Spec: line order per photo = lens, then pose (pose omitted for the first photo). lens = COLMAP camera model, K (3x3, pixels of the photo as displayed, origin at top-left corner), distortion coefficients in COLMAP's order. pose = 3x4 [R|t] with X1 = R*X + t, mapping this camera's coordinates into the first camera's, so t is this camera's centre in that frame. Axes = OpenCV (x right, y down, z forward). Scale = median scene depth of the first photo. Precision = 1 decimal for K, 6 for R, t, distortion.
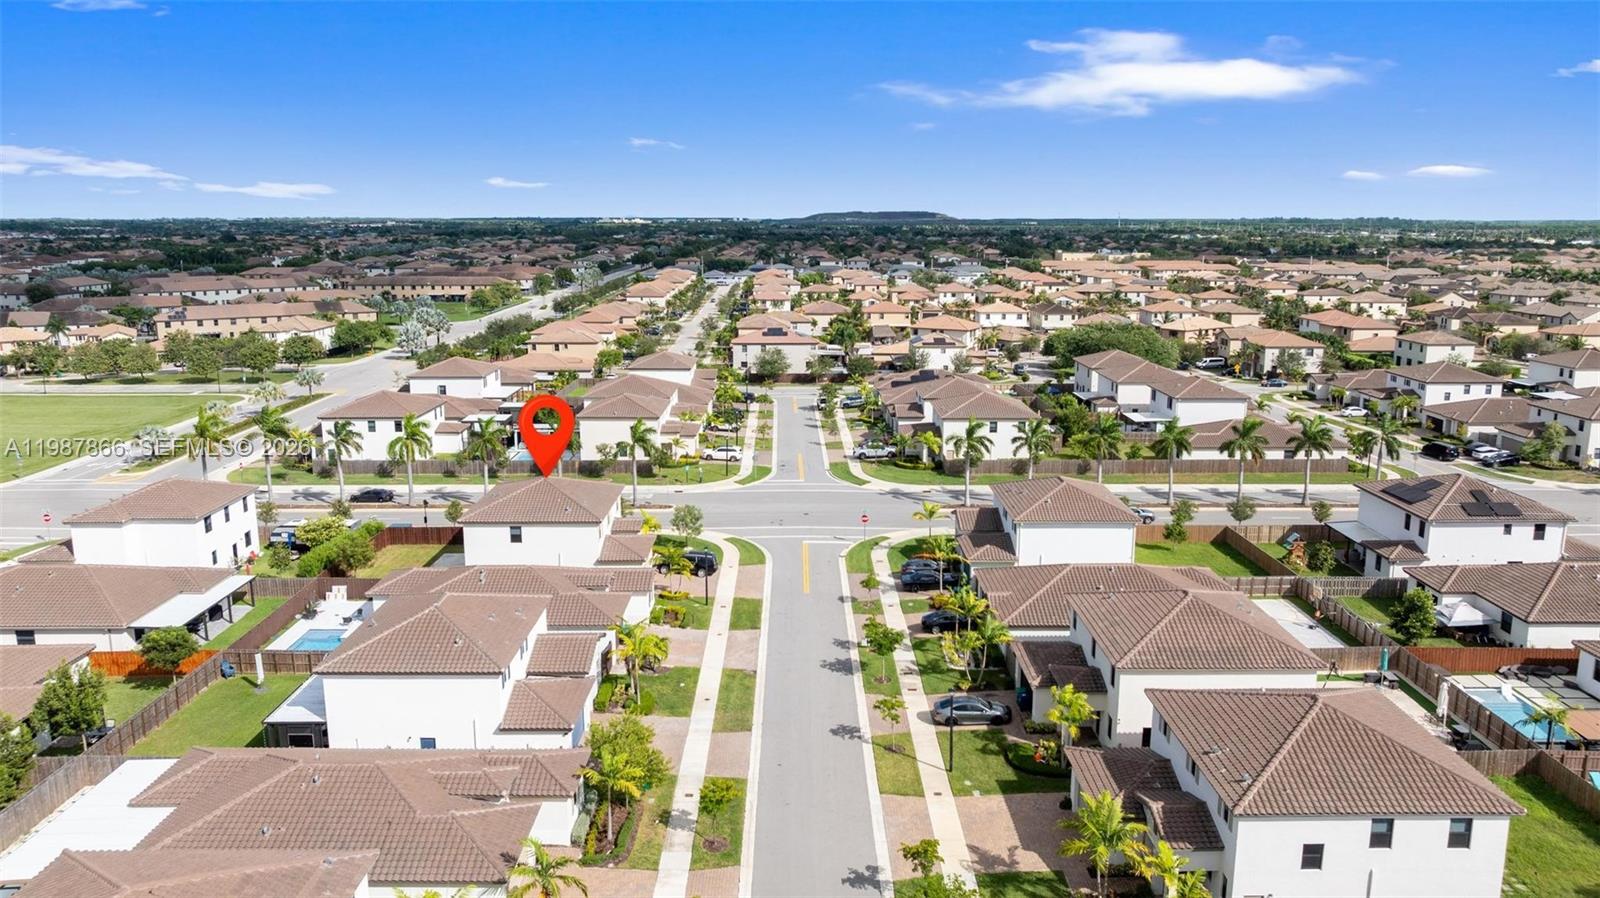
lens RADIAL K [[1152.2, 0, 800.0], [0, 1152.2, 449.0], [0, 0, 1]] dist [-0.013946, -0.000535]
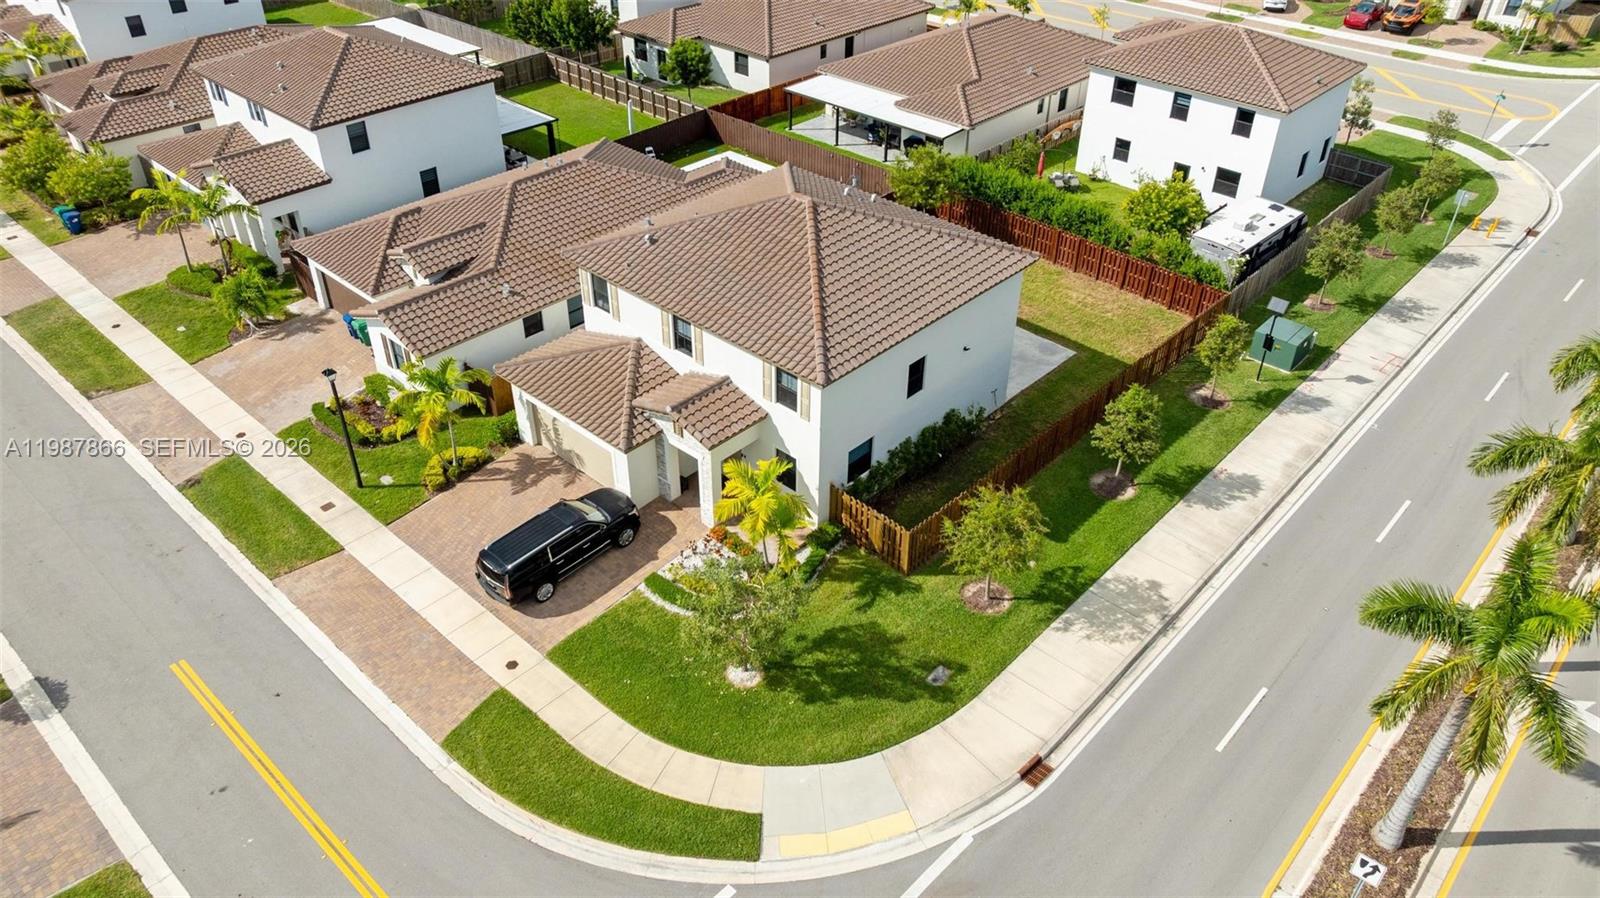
lens RADIAL K [[1121.8, 0, 804.9], [0, 1121.8, 444.8], [0, 0, 1]] dist [-0.019690, 0.004030]
pose [[-0.676388, 0.423359, -0.602716, 0.054566], [-0.159520, 0.714678, 0.681021, -0.191908], [0.719064, 0.556780, -0.415866, 1.283342]]
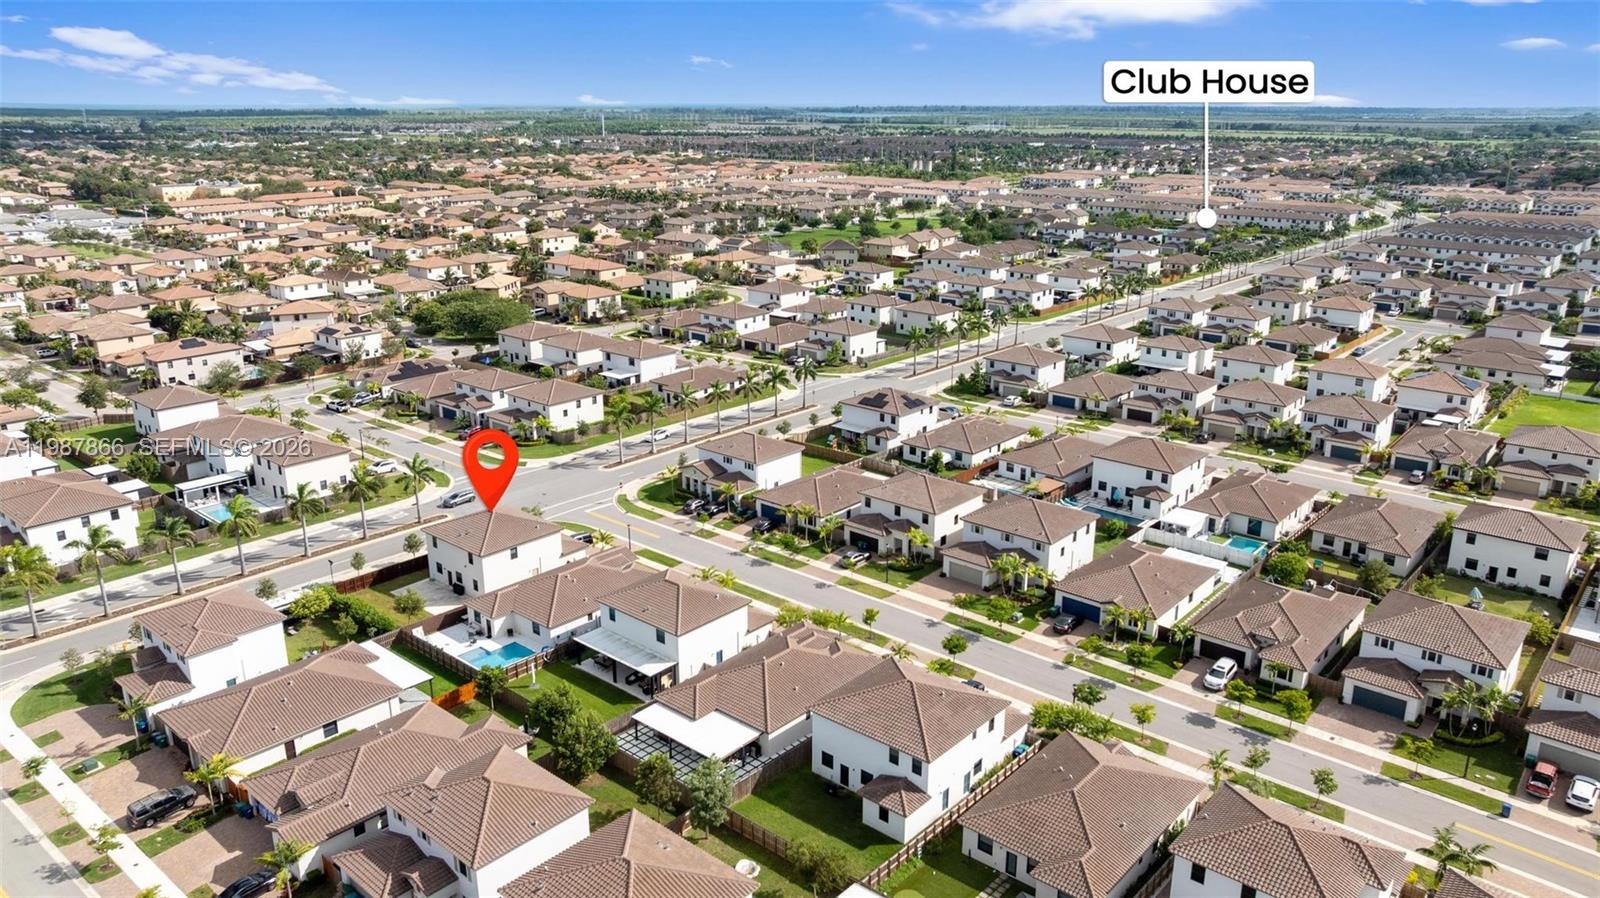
lens RADIAL K [[1121.8, 0, 804.9], [0, 1121.8, 444.8], [0, 0, 1]] dist [-0.019690, 0.004030]
pose [[0.663002, -0.220517, 0.715402, -0.974469], [0.149652, 0.975383, 0.161964, -0.229152], [-0.733507, -0.000321, 0.679682, -0.214404]]
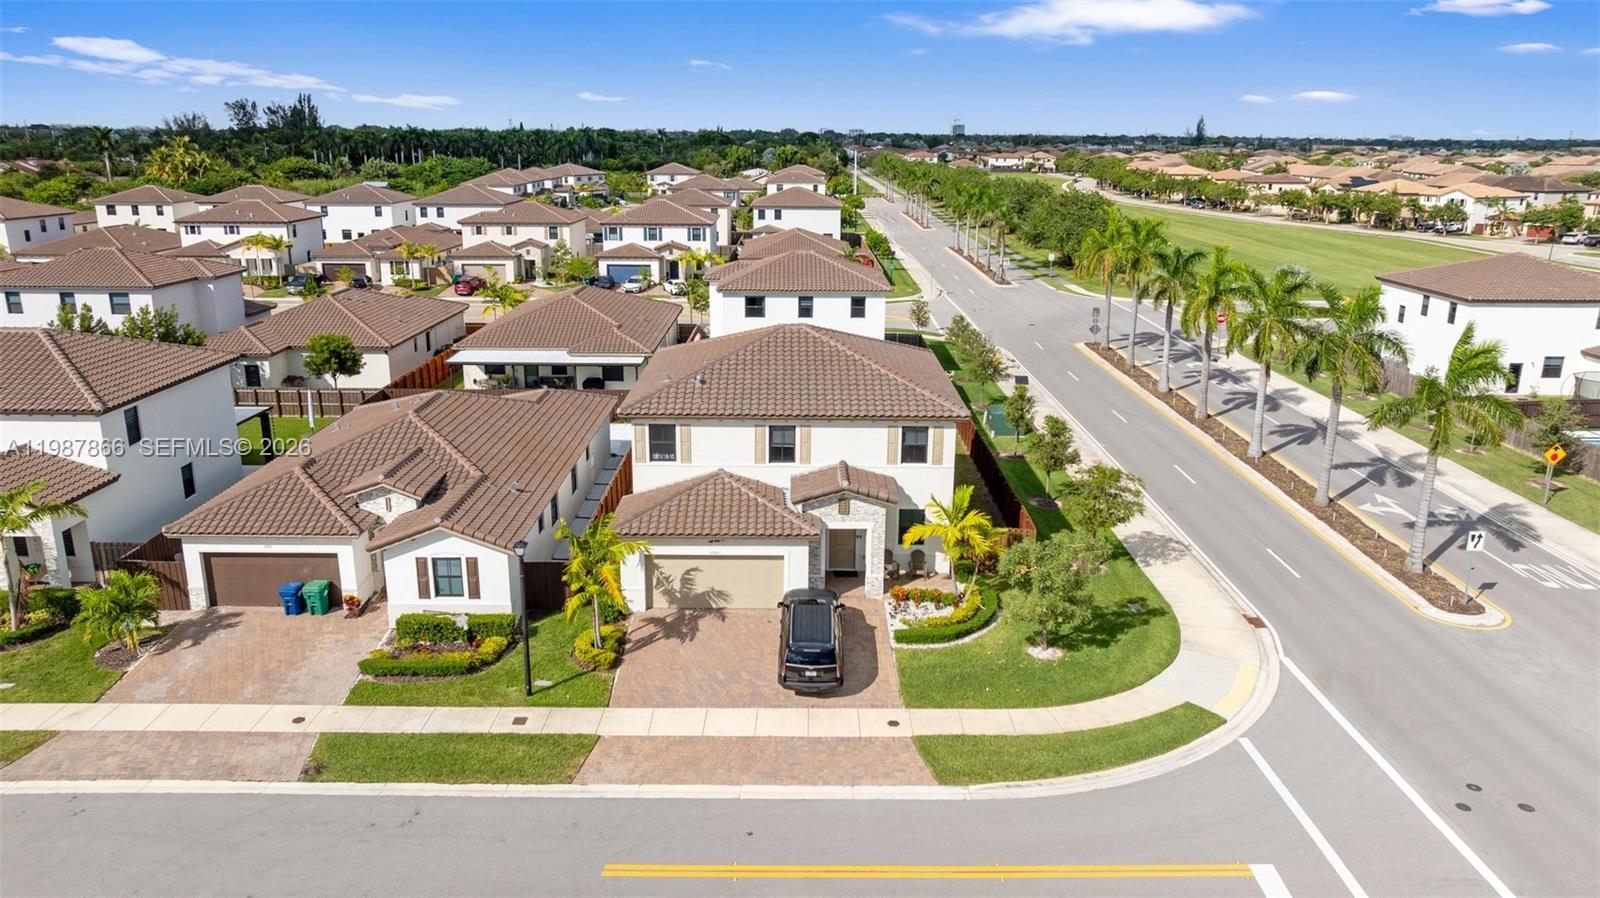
lens RADIAL K [[1121.8, 0, 804.9], [0, 1121.8, 444.8], [0, 0, 1]] dist [-0.019690, 0.004030]
pose [[0.005786, 0.268968, -0.963132, 0.244417], [-0.210765, 0.941840, 0.261756, -0.053035], [0.977520, 0.201480, 0.062138, 1.042621]]
